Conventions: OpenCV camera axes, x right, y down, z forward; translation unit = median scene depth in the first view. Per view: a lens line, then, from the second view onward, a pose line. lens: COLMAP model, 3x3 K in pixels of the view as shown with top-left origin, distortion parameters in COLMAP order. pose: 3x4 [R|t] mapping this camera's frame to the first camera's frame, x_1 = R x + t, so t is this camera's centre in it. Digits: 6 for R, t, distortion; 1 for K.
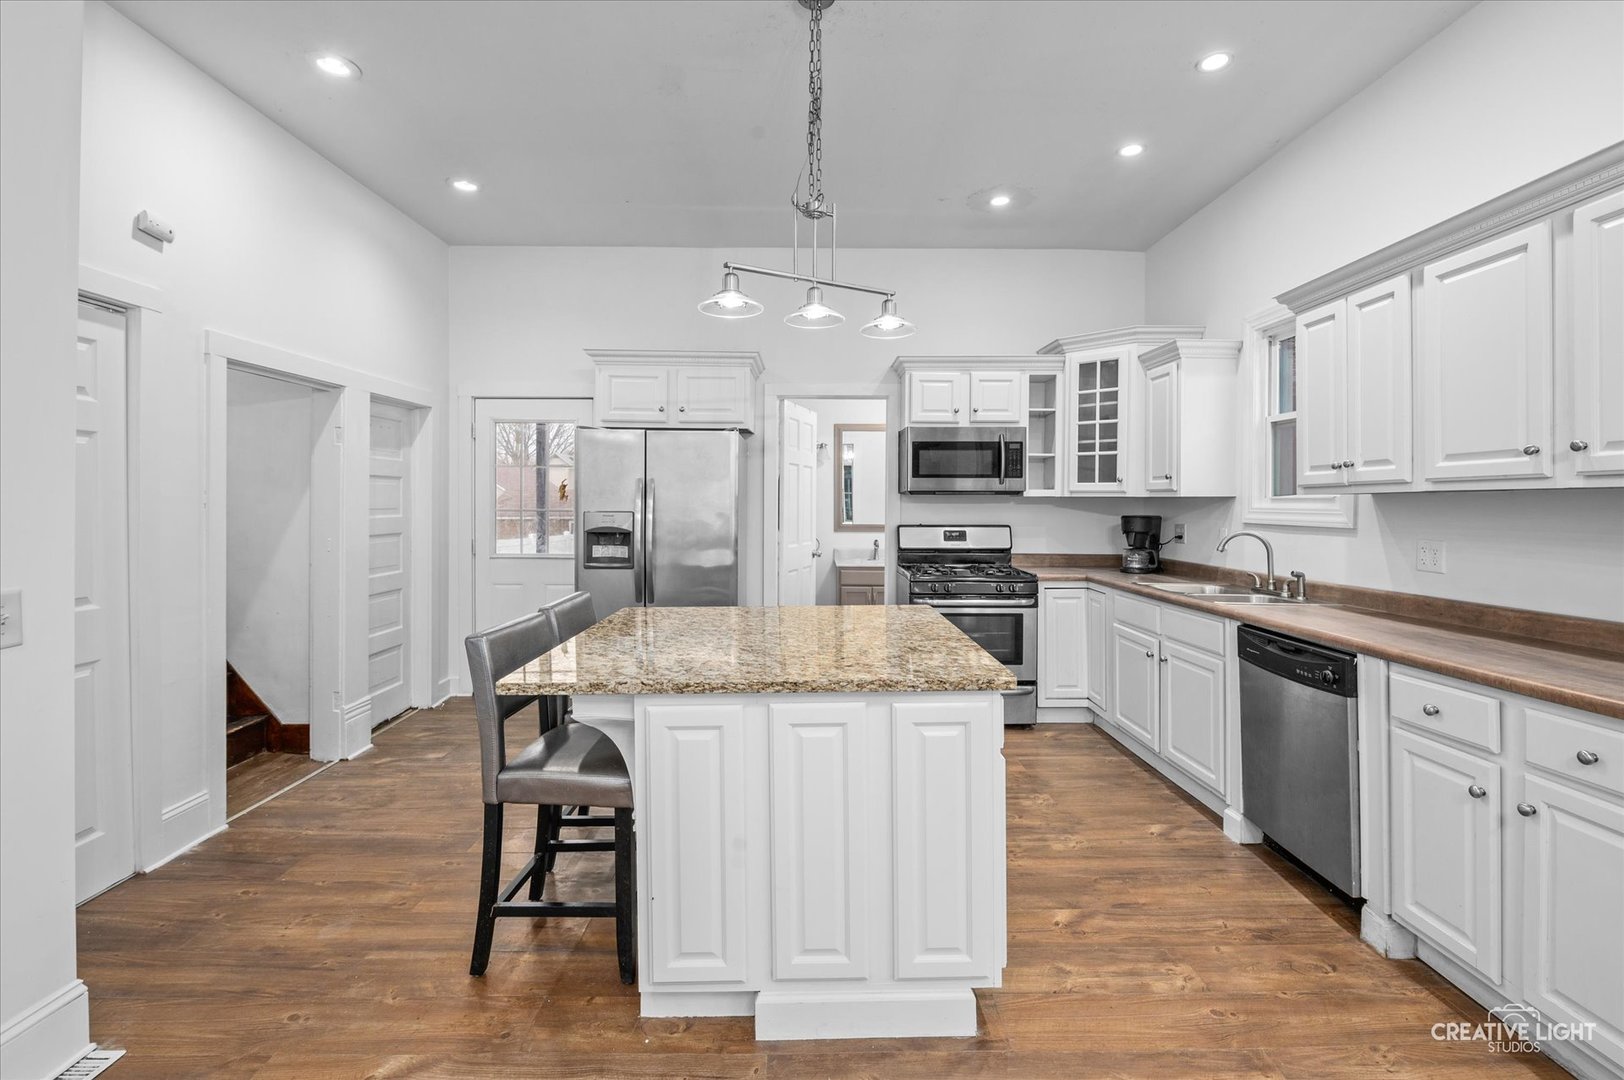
lens RADIAL K [[771.1, 0, 813.0], [0, 771.1, 506.0], [0, 0, 1]] dist [0.000230, -0.000155]
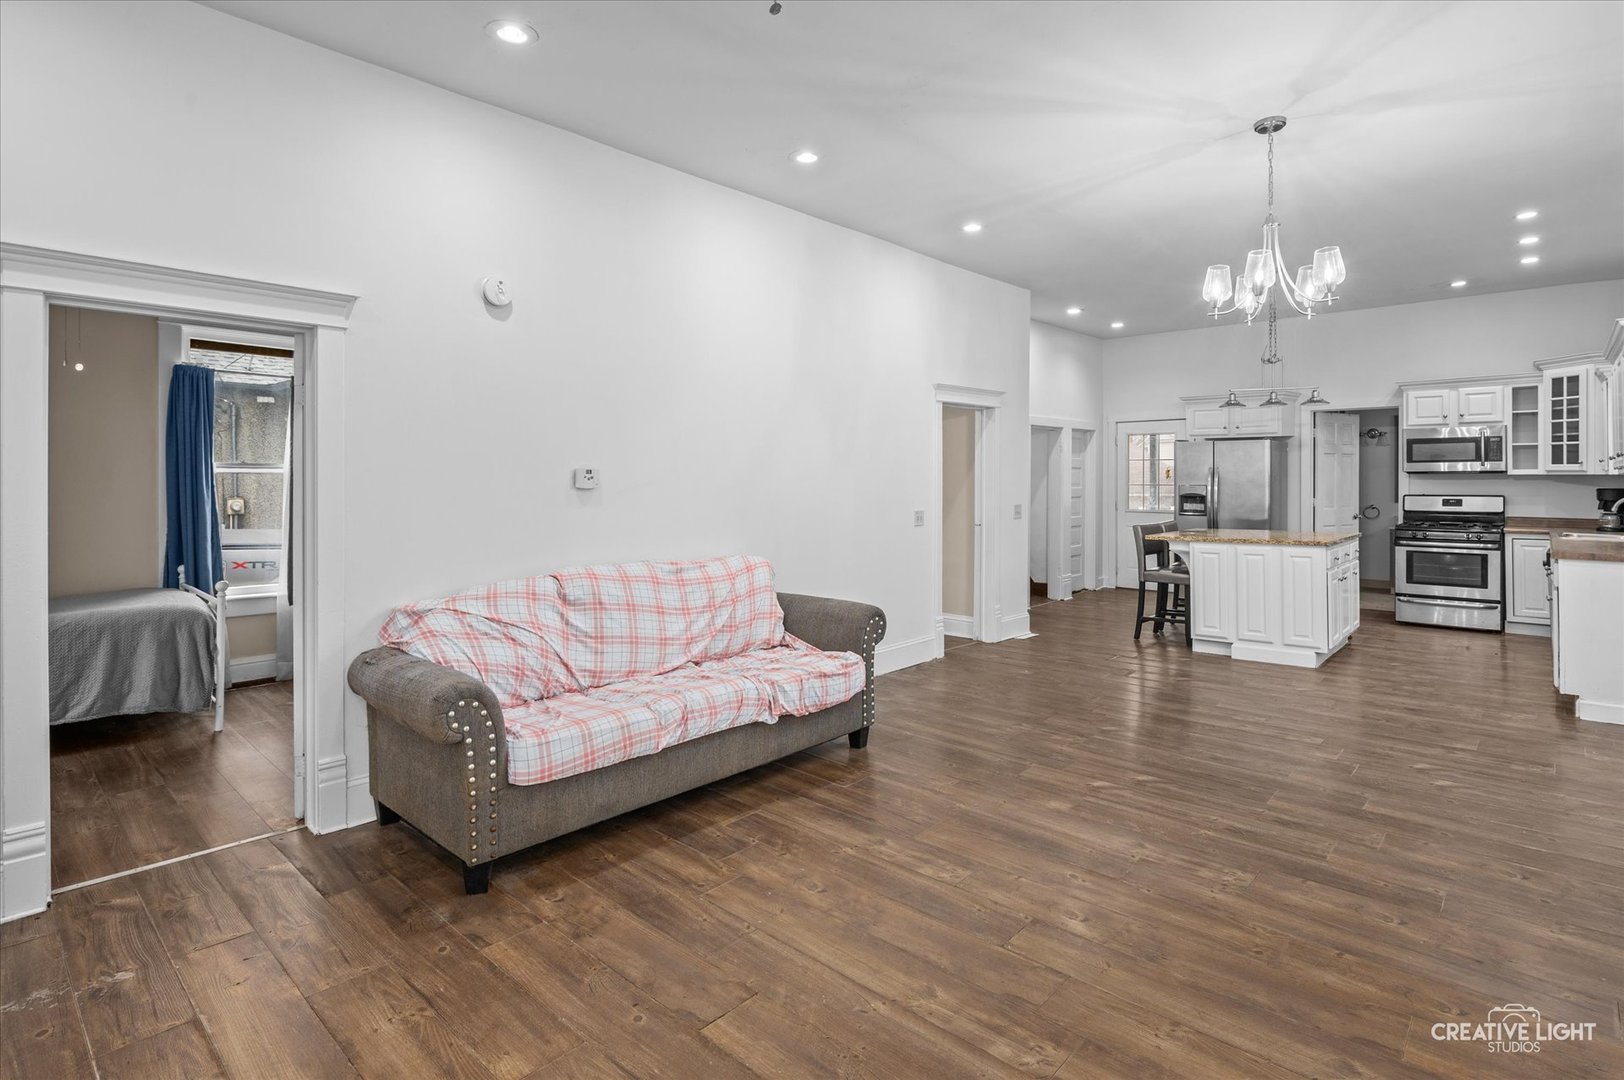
lens RADIAL K [[778.4, 0, 811.0], [0, 778.4, 488.3], [0, 0, 1]] dist [-0.024249, -0.000146]
pose [[0.731934, 0.001280, -0.681375, 0.307206], [0.002768, 0.999984, 0.004852, 0.002589], [0.681370, -0.005437, 0.731919, -0.919302]]
